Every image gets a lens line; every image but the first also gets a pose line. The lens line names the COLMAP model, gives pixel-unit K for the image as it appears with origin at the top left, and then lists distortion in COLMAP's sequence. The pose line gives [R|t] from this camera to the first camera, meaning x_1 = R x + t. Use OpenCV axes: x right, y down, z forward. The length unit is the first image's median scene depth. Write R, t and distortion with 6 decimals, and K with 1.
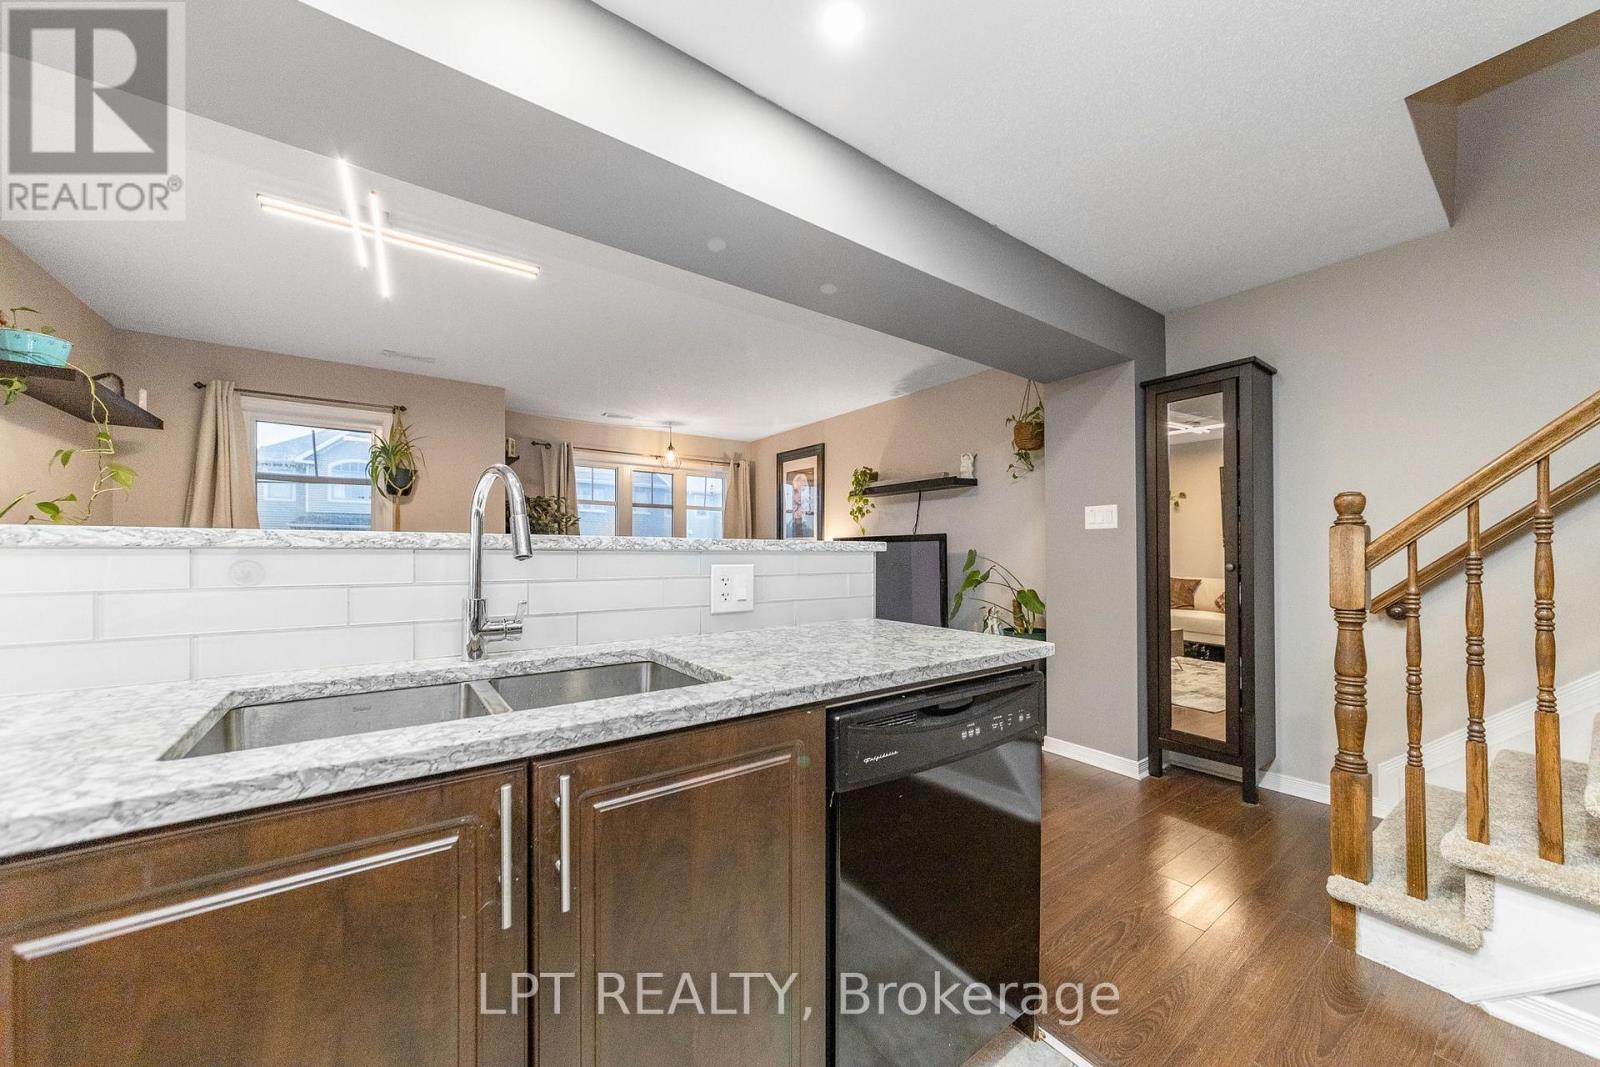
lens RADIAL K [[594.1, 0, 817.8], [0, 594.1, 551.1], [0, 0, 1]] dist [-0.000830, -0.000081]
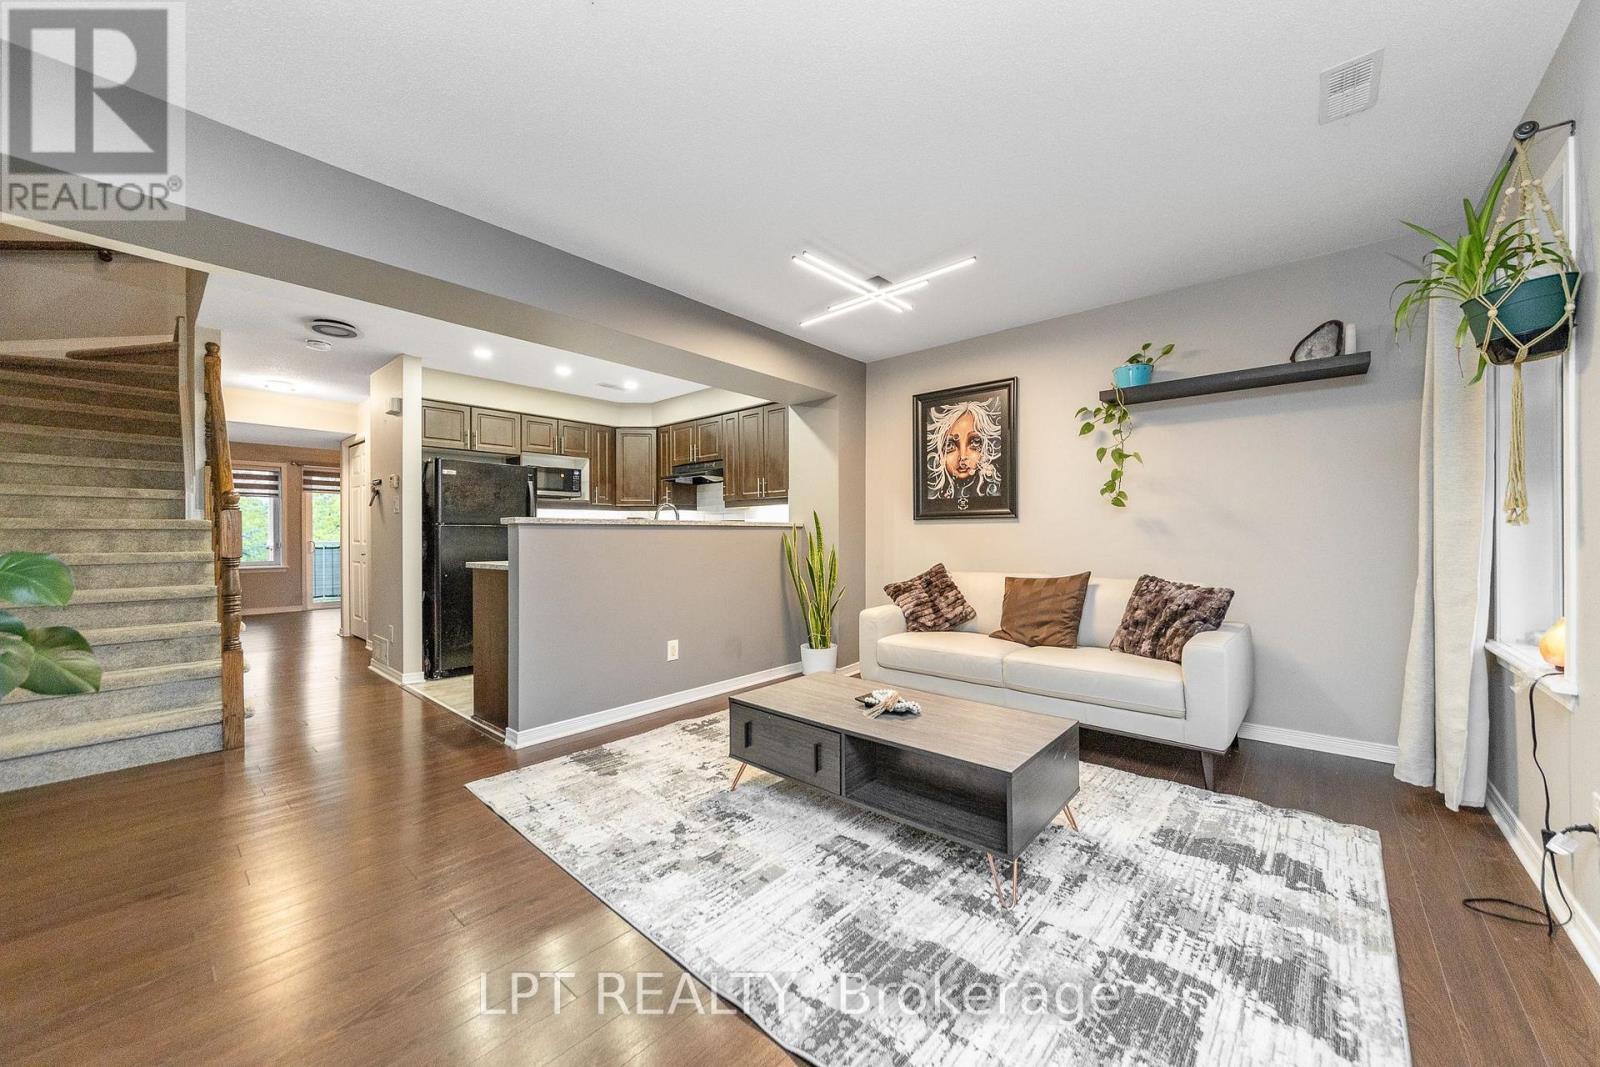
lens RADIAL K [[580.5, 0, 800.0], [0, 580.5, 533.5], [0, 0, 1]] dist [-0.007272, -0.000222]
pose [[-0.980414, 0.000693, -0.196947, -0.171306], [0.002674, 0.999948, -0.009795, 0.022236], [0.196931, -0.010129, -0.980365, 1.290076]]
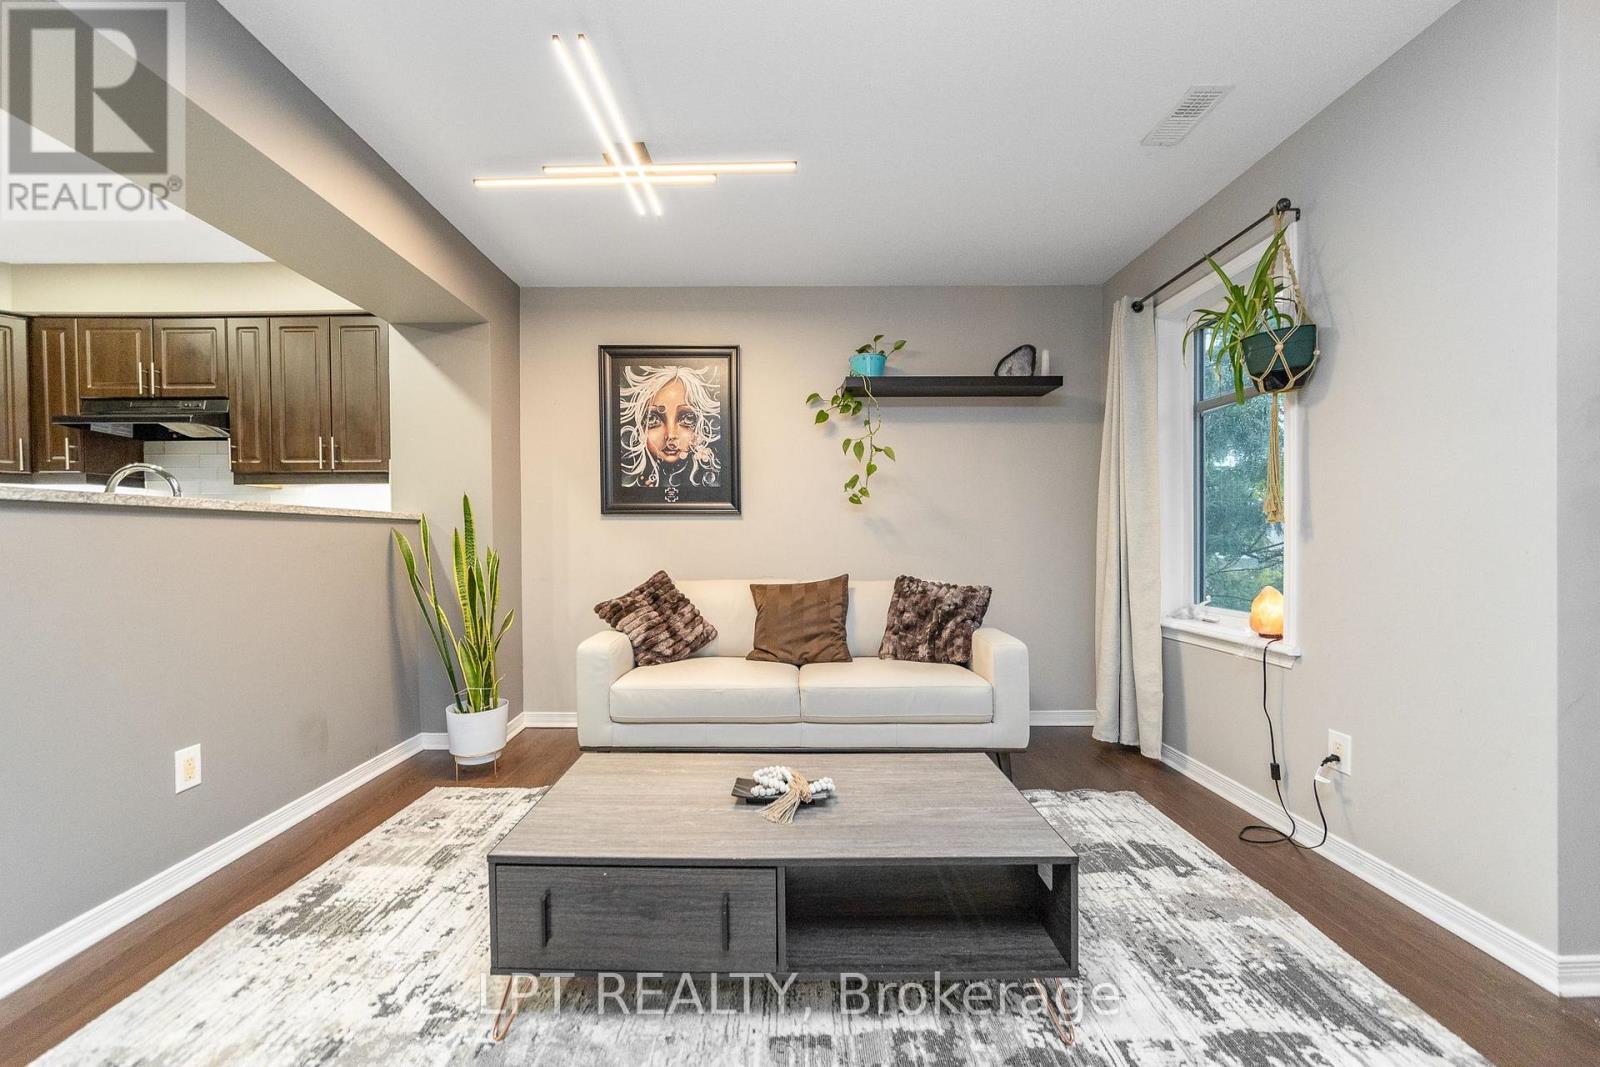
lens RADIAL K [[620.8, 0, 771.5], [0, 620.8, 547.8], [0, 0, 1]] dist [-0.002027, -0.000673]
pose [[-0.612764, 0.011915, -0.790176, -0.056948], [0.005247, 0.999926, 0.011009, 0.025939], [0.790249, 0.002599, -0.612781, 0.992794]]
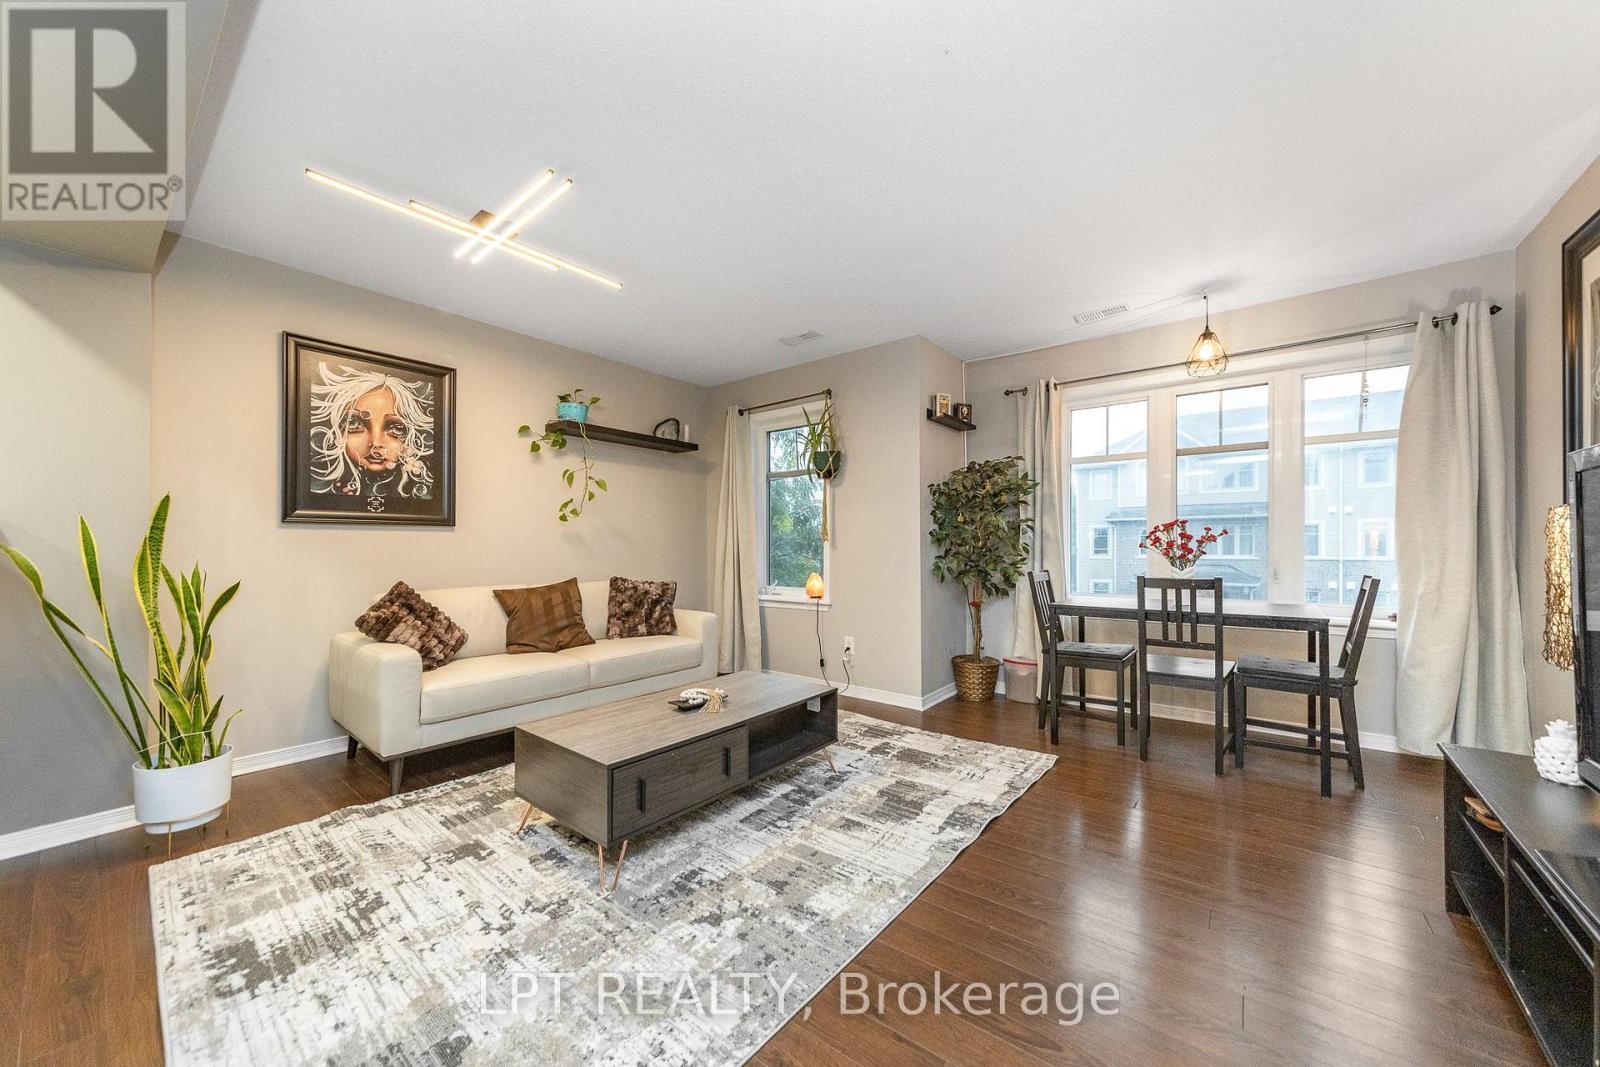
lens RADIAL K [[582.1, 0, 797.0], [0, 582.1, 543.6], [0, 0, 1]] dist [-0.001593, -0.000255]
pose [[0.243488, -0.007283, -0.969877, 0.242539], [0.006052, 0.999964, -0.005990, 0.022394], [0.969885, -0.004411, 0.243523, 0.718231]]
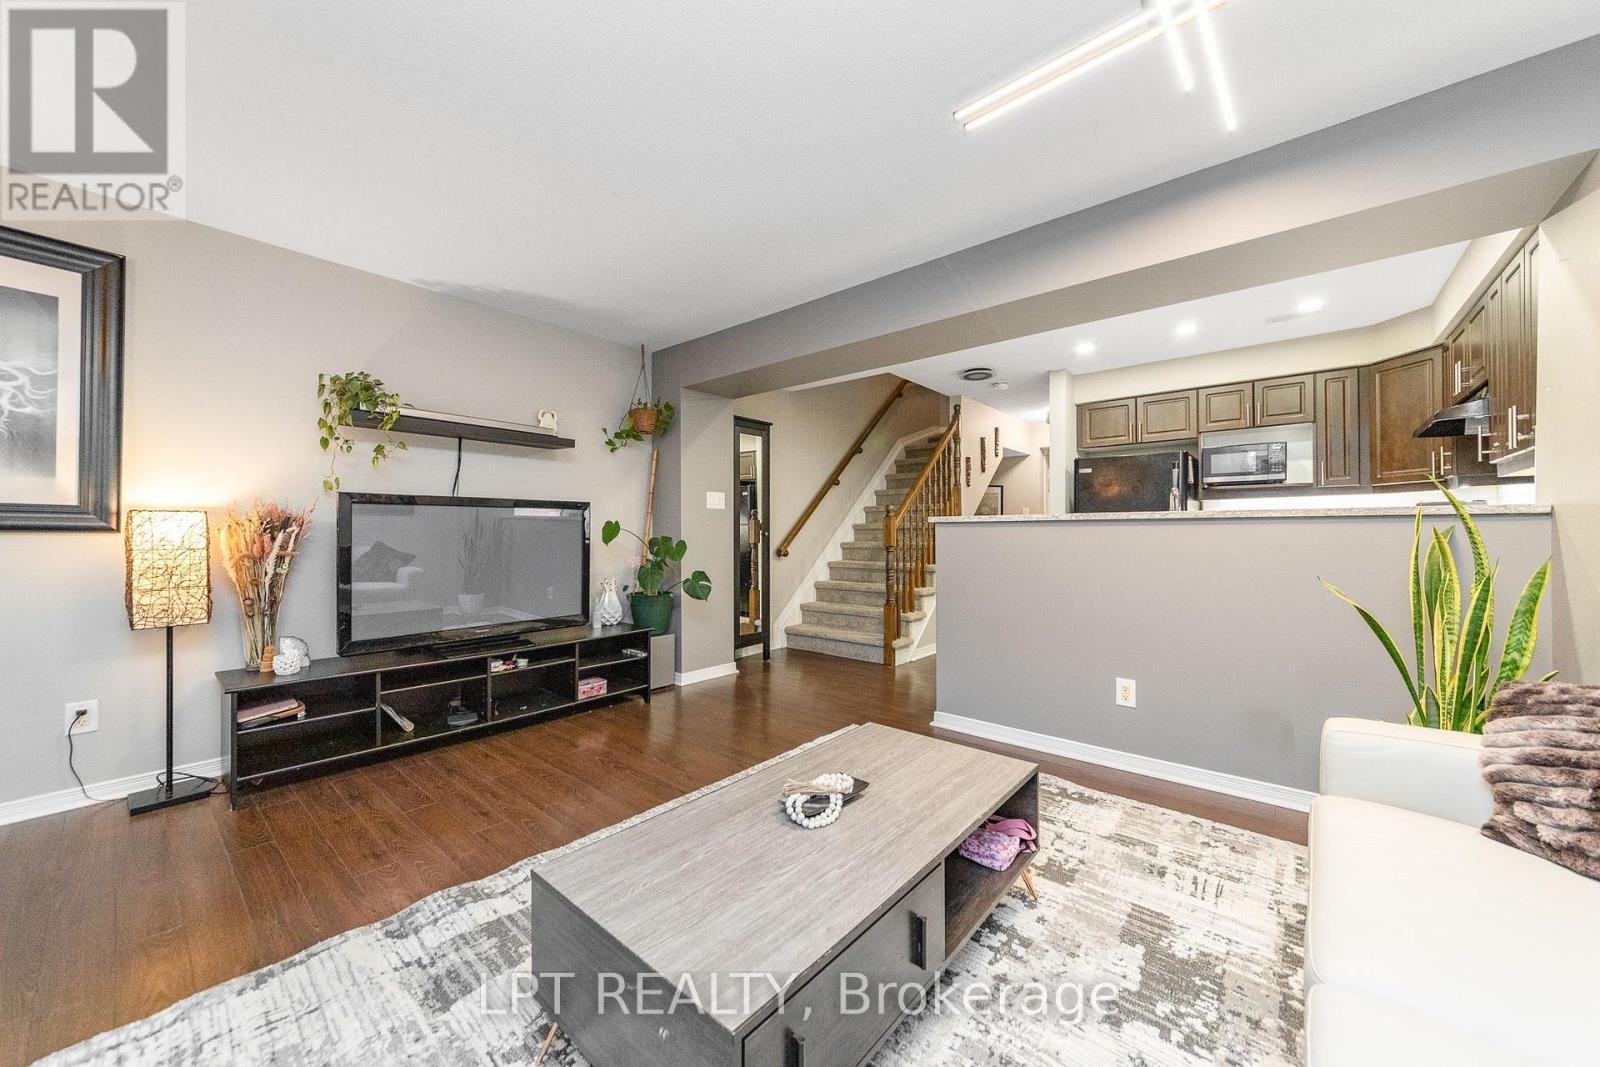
lens RADIAL K [[571.3, 0, 809.3], [0, 571.3, 532.8], [0, 0, 1]] dist [-0.000229, -0.000027]
pose [[-0.237218, -0.002002, 0.971454, -0.699829], [-0.005215, 0.999986, 0.000788, 0.015767], [-0.971442, -0.004880, -0.237225, 0.860268]]
